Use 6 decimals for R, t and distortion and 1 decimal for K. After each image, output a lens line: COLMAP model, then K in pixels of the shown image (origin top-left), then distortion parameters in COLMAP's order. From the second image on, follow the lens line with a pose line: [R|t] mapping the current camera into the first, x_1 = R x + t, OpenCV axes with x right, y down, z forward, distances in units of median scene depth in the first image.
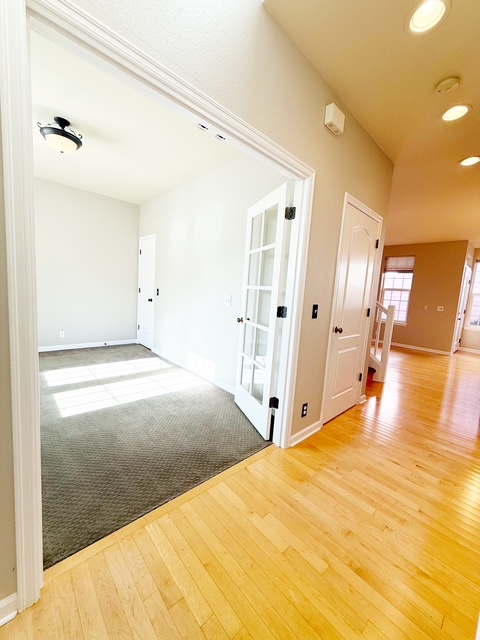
lens RADIAL K [[255.1, 0, 241.3], [0, 255.1, 317.8], [0, 0, 1]] dist [0.001046, 0.000118]
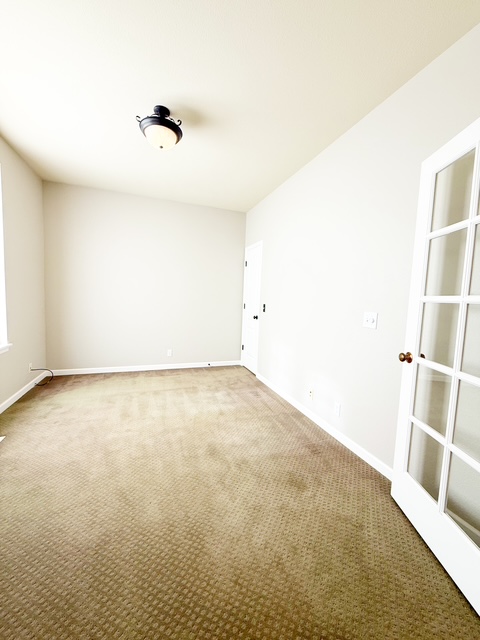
lens RADIAL K [[255.1, 0, 241.0], [0, 255.1, 319.2], [0, 0, 1]] dist [0.001046, 0.000118]
pose [[0.923202, 0.000867, -0.384314, -0.115102], [-0.018992, 0.998879, -0.043369, -0.039777], [0.383845, 0.047337, 0.922183, 0.301472]]
